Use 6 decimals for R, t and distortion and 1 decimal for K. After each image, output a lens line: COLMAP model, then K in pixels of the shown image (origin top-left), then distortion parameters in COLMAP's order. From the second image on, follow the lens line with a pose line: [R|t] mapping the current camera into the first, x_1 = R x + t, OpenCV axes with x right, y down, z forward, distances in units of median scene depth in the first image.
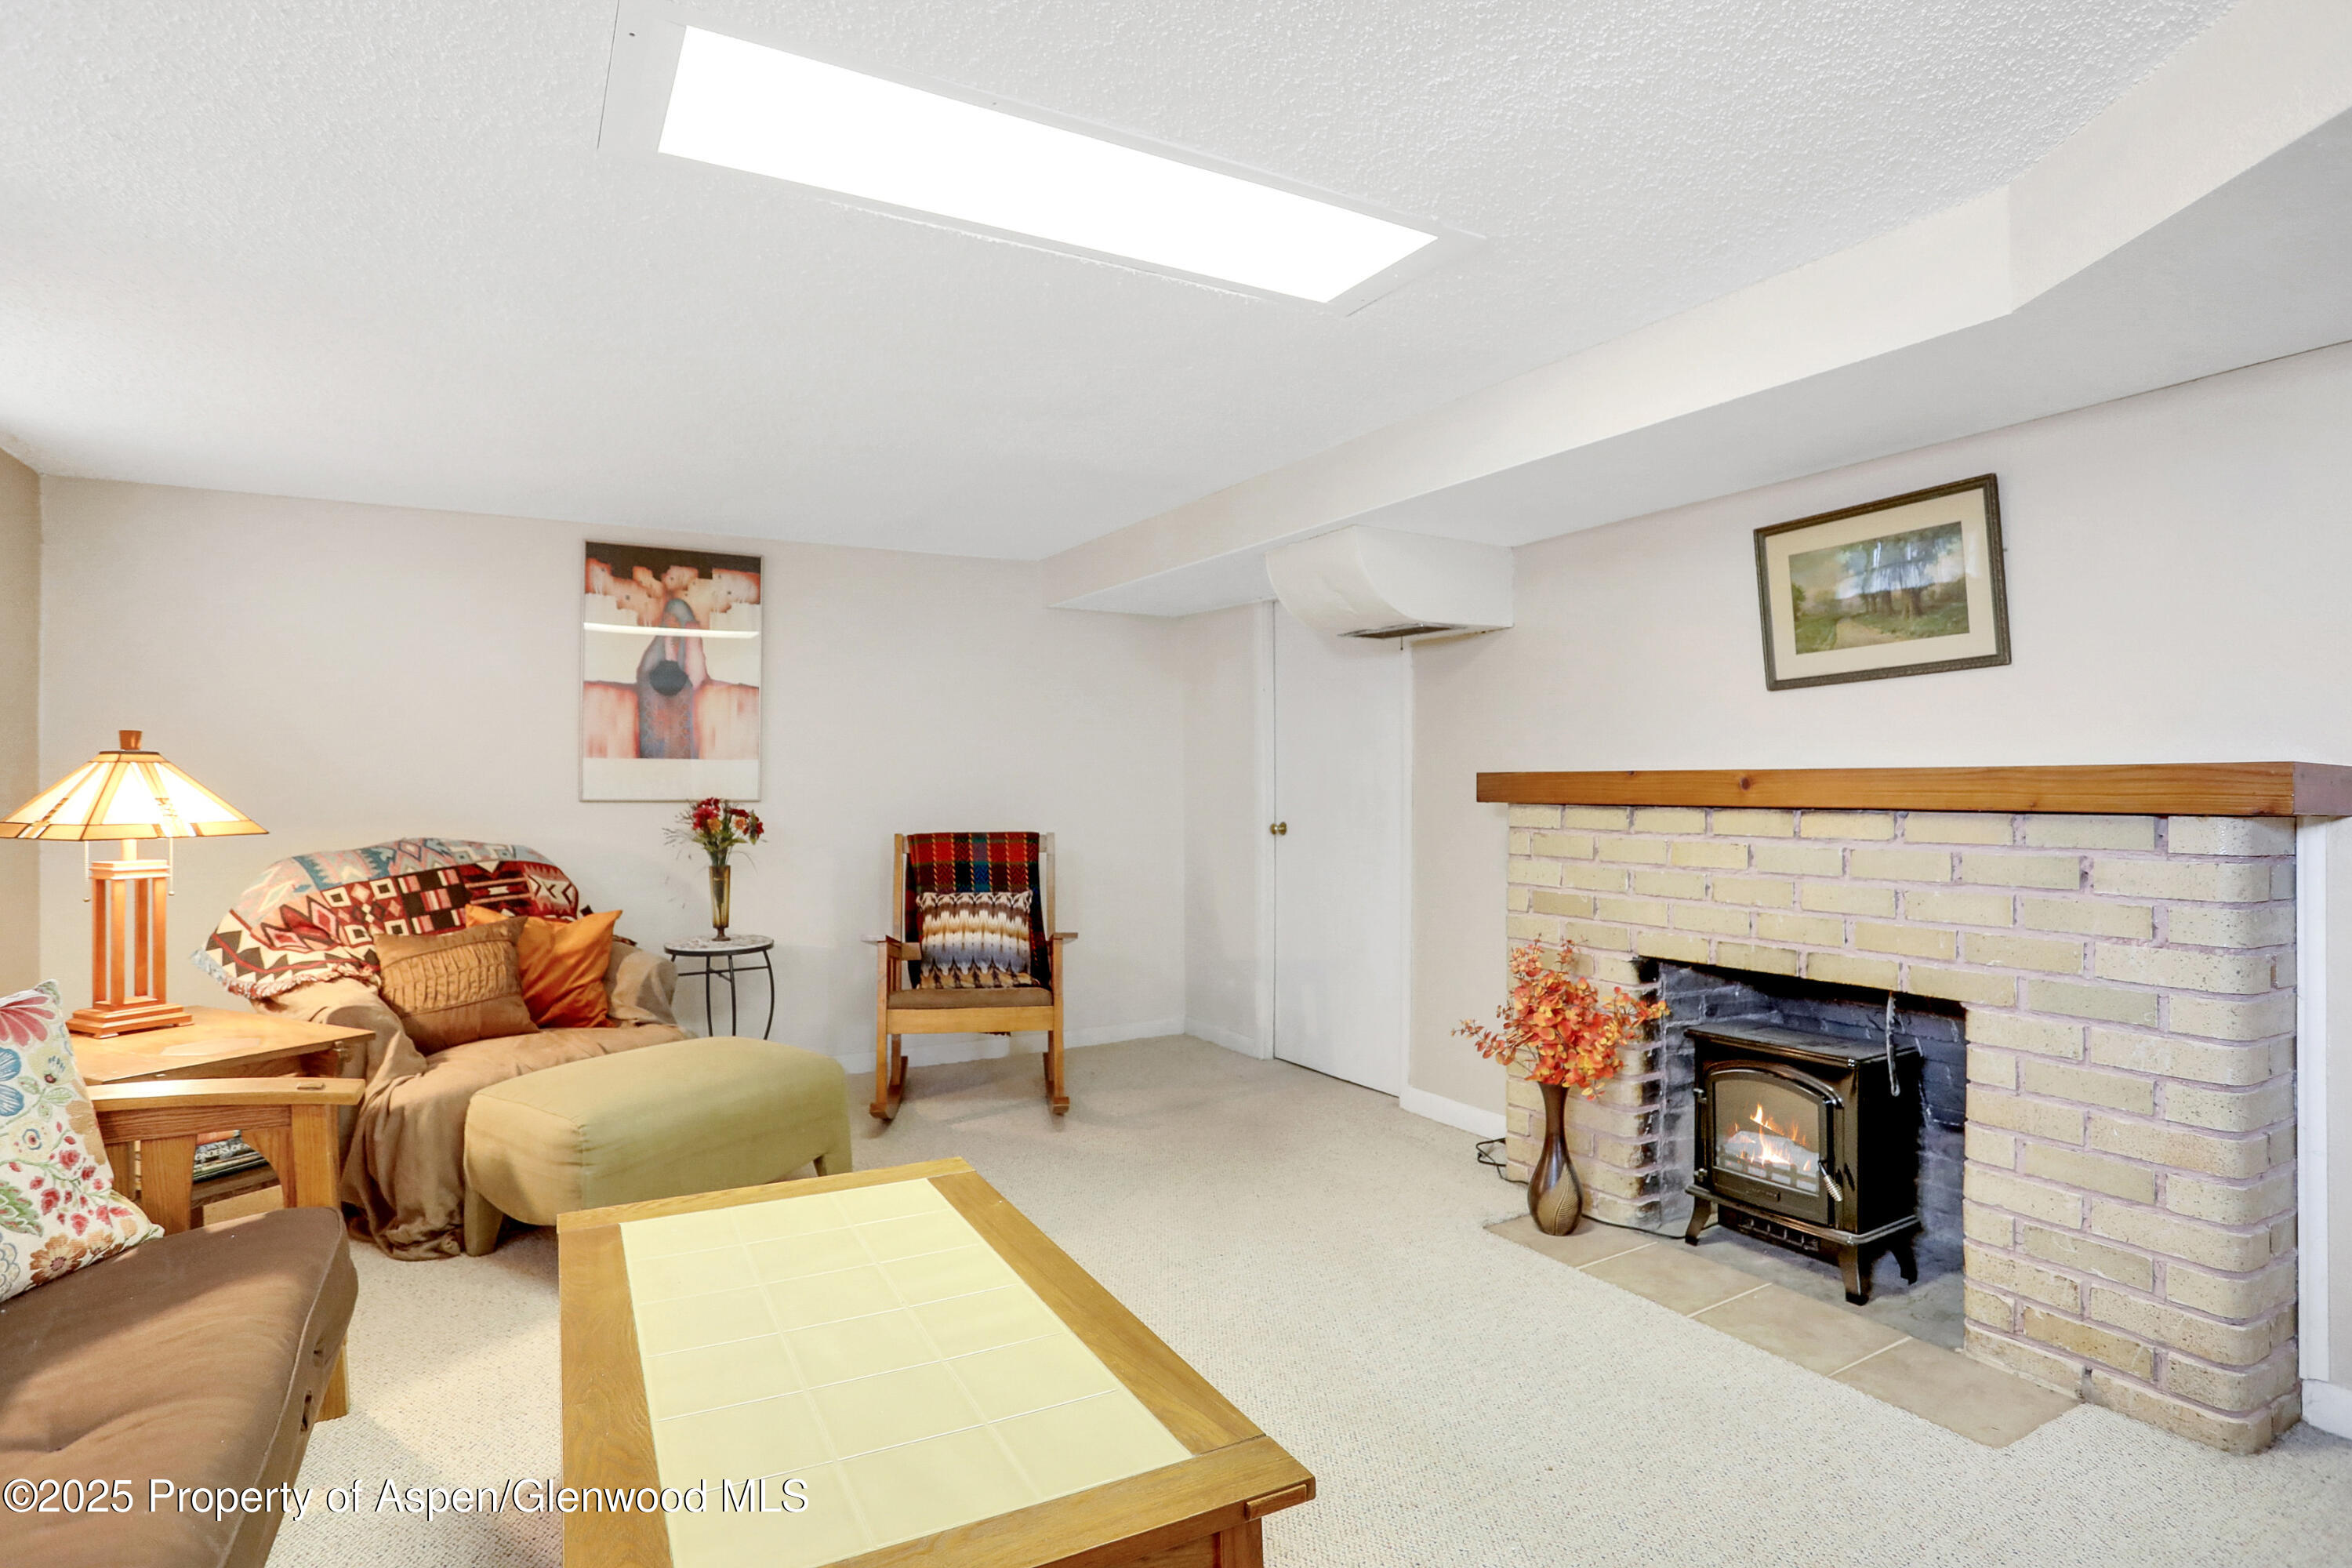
lens RADIAL K [[1195.7, 0, 1237.1], [0, 1195.7, 799.2], [0, 0, 1]] dist [-0.064108, 0.024074]
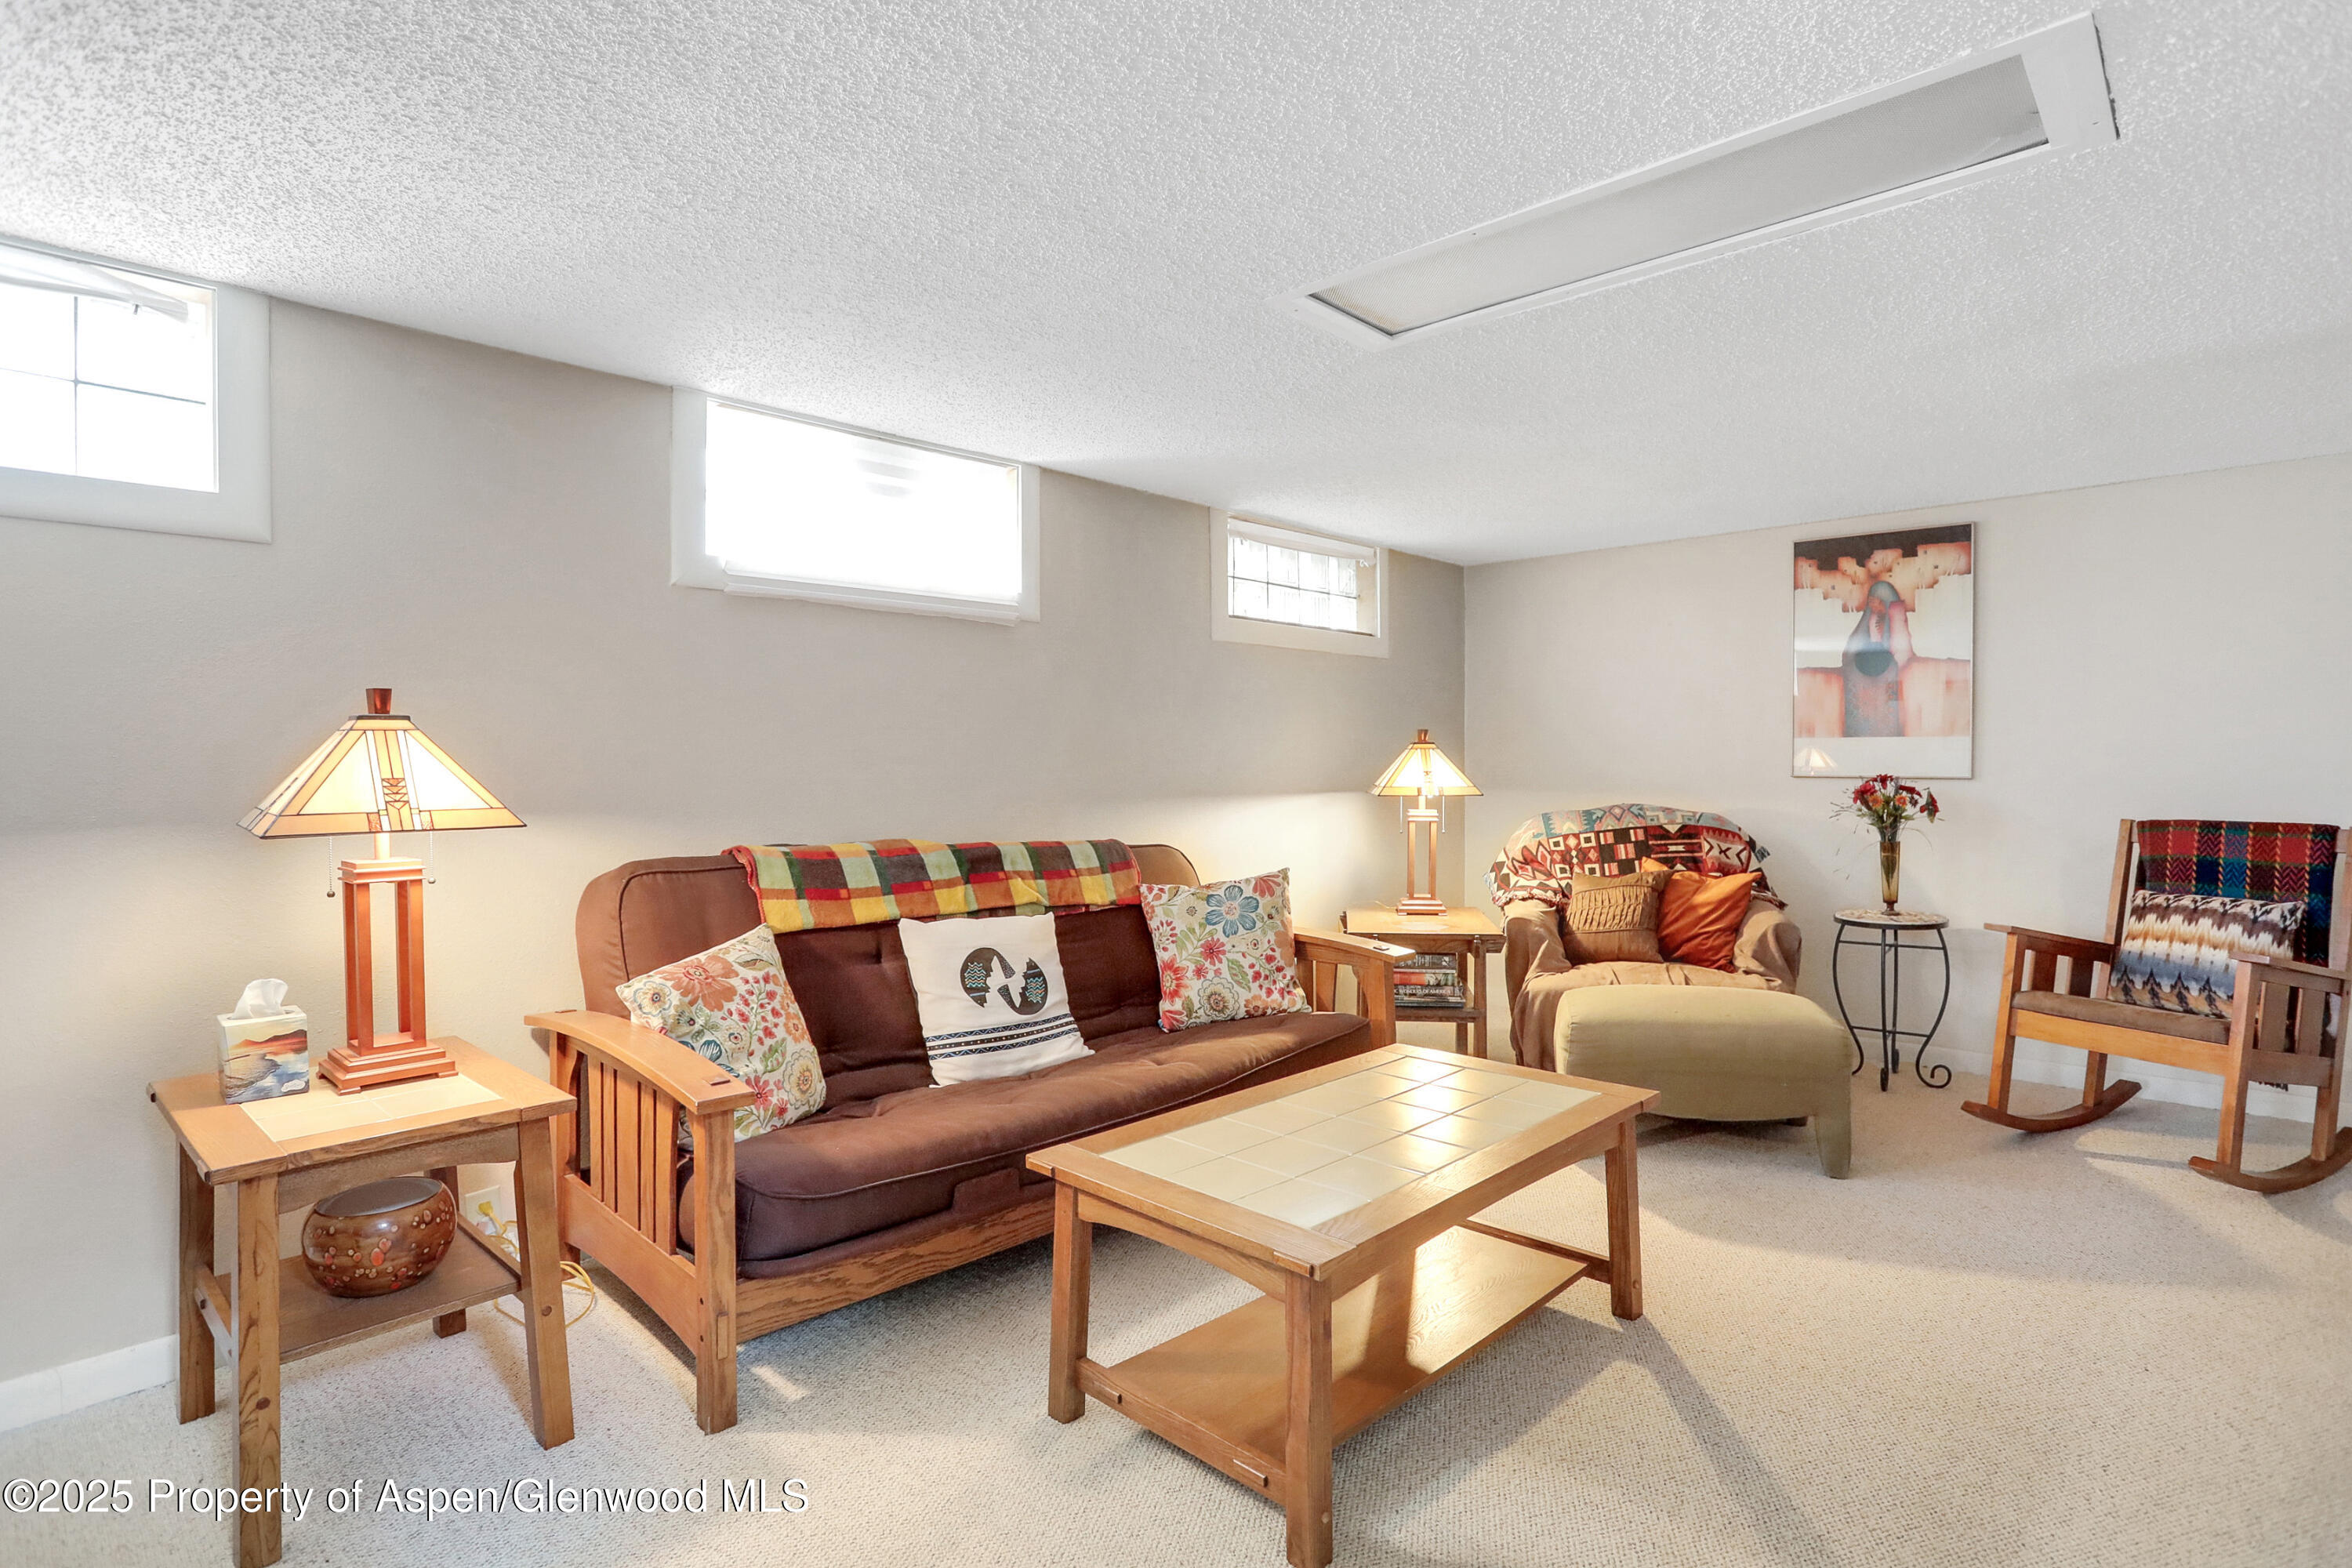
lens RADIAL K [[1195.7, 0, 1141.5], [0, 1195.7, 791.6], [0, 0, 1]] dist [-0.064108, 0.024074]
pose [[0.255105, 0.021086, -0.966683, 0.439770], [-0.007267, 0.999776, 0.019890, -0.002381], [0.966886, 0.001951, 0.255201, 0.143435]]
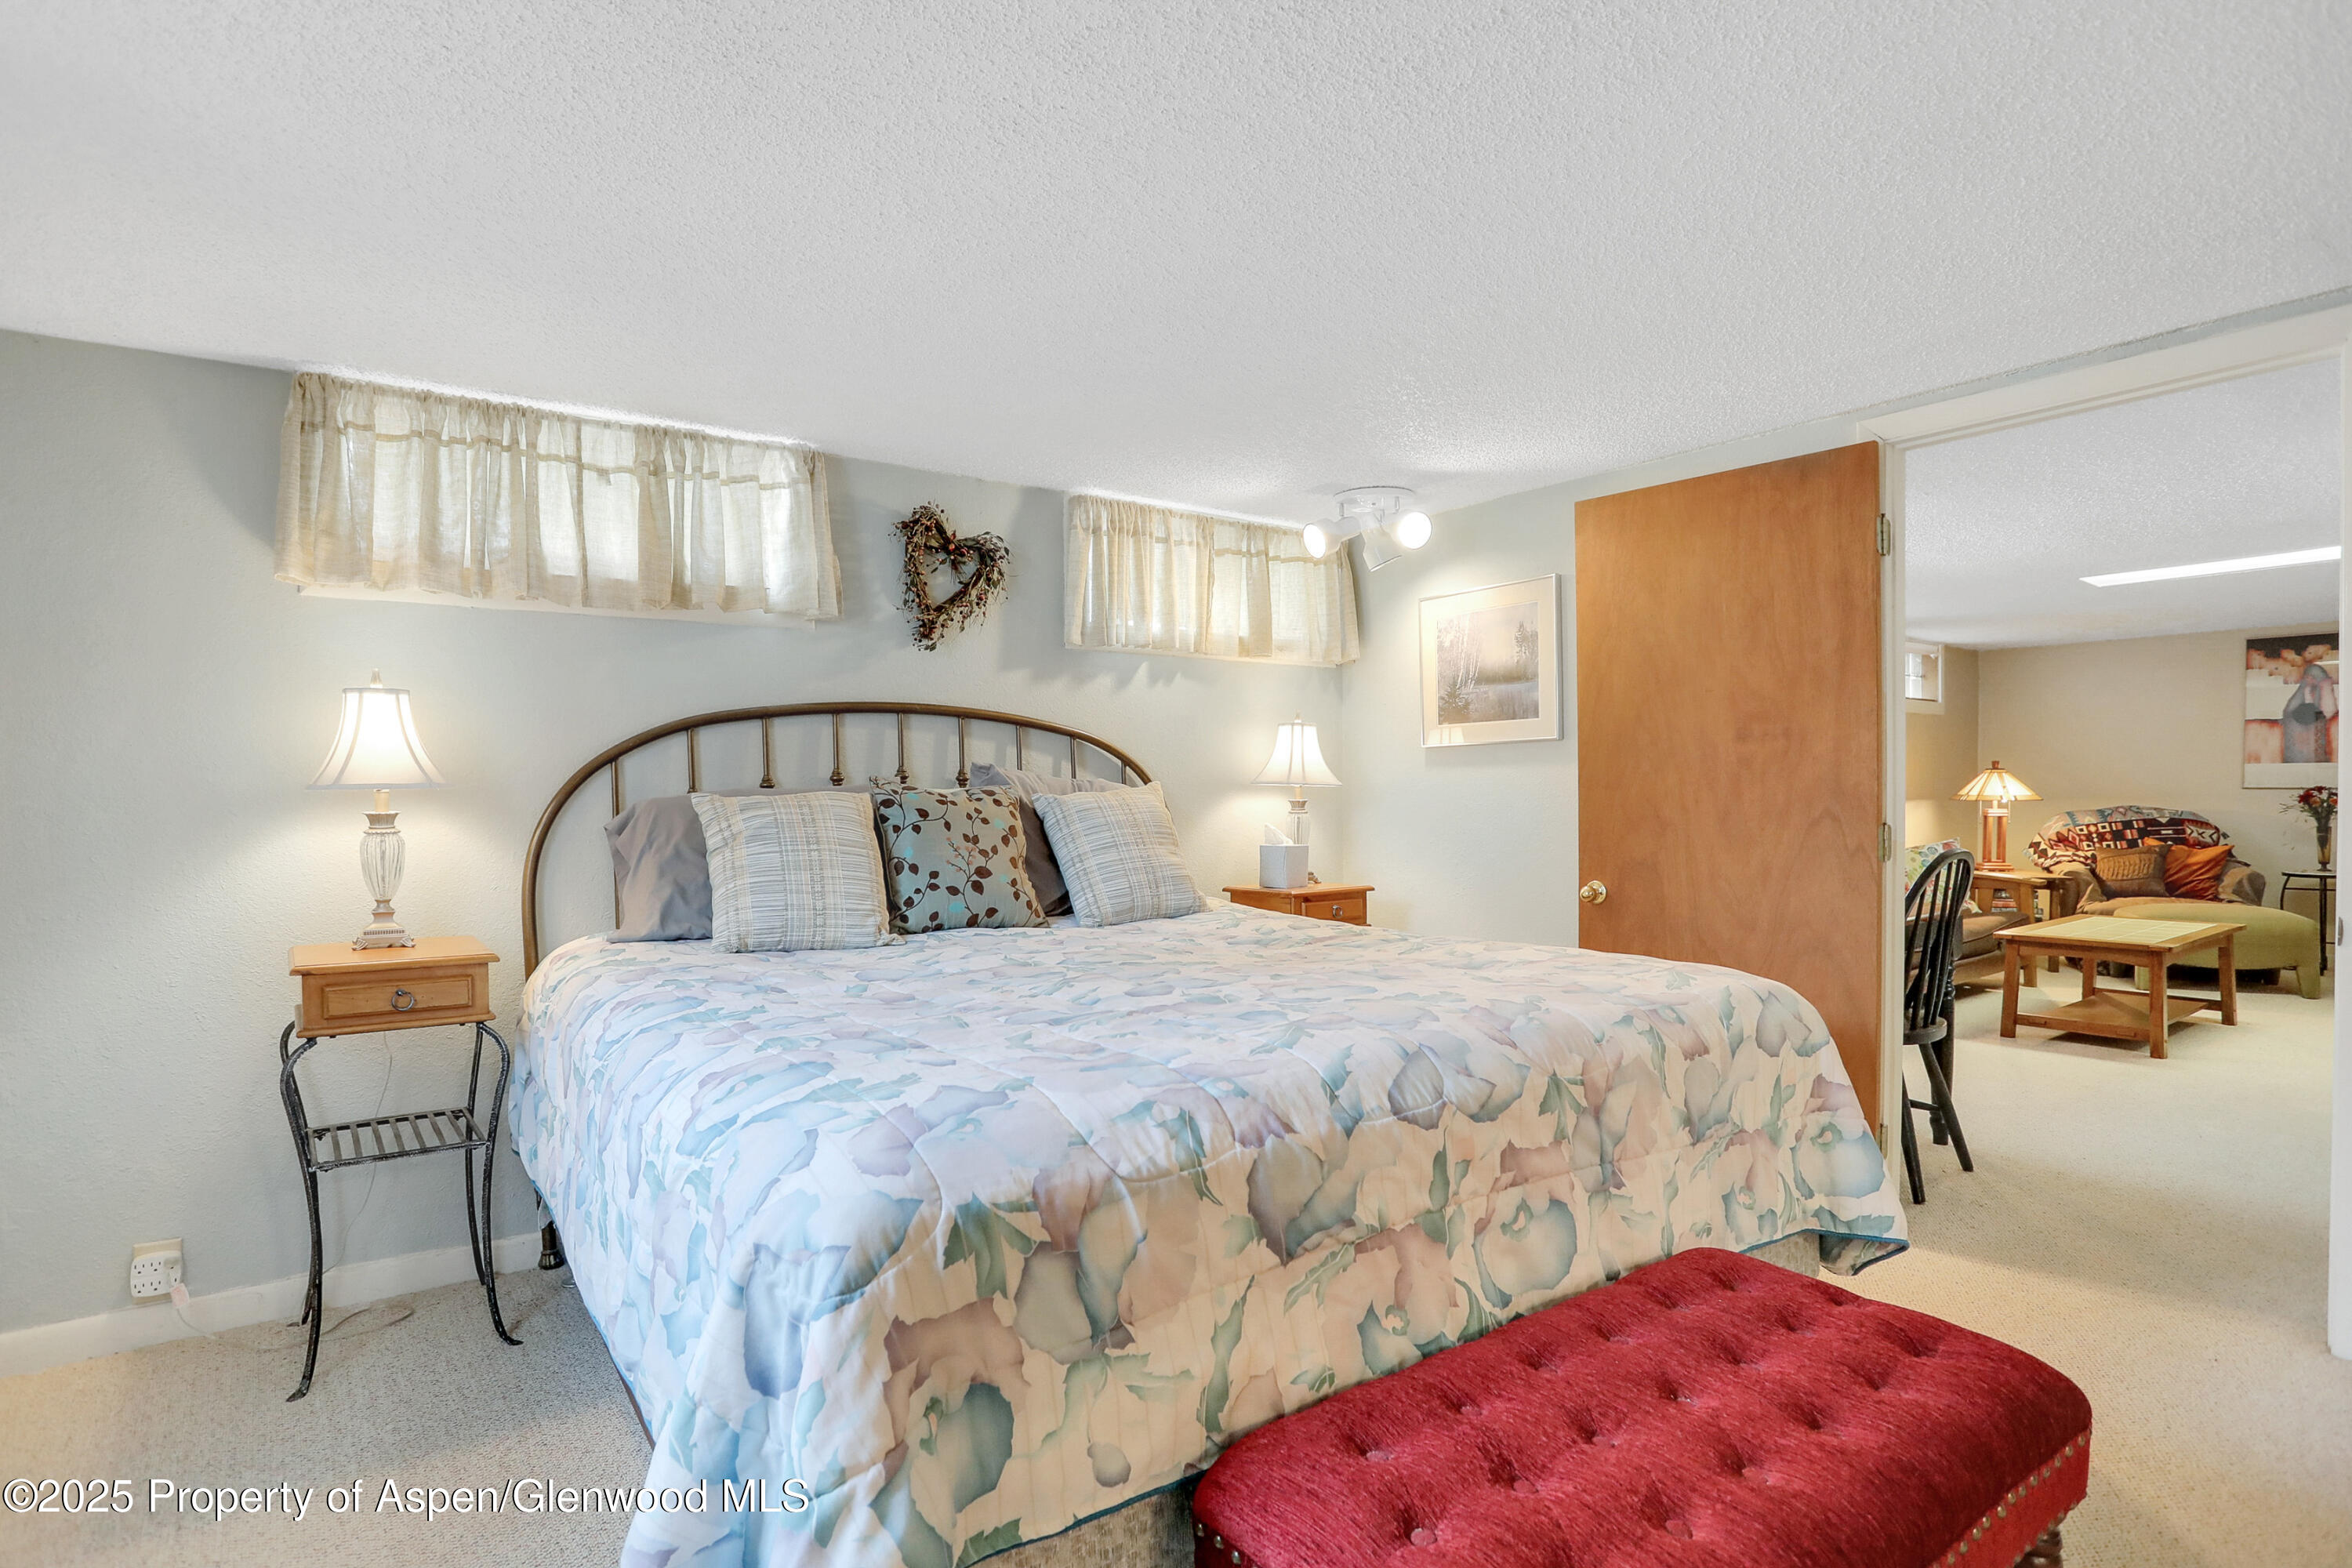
lens RADIAL K [[1195.7, 0, 1135.4], [0, 1195.7, 815.6], [0, 0, 1]] dist [-0.064108, 0.024074]
pose [[0.083979, 0.022972, -0.996203, 1.228478], [-0.004351, 0.999733, 0.022686, 0.013038], [0.996458, 0.002429, 0.084057, -0.959915]]
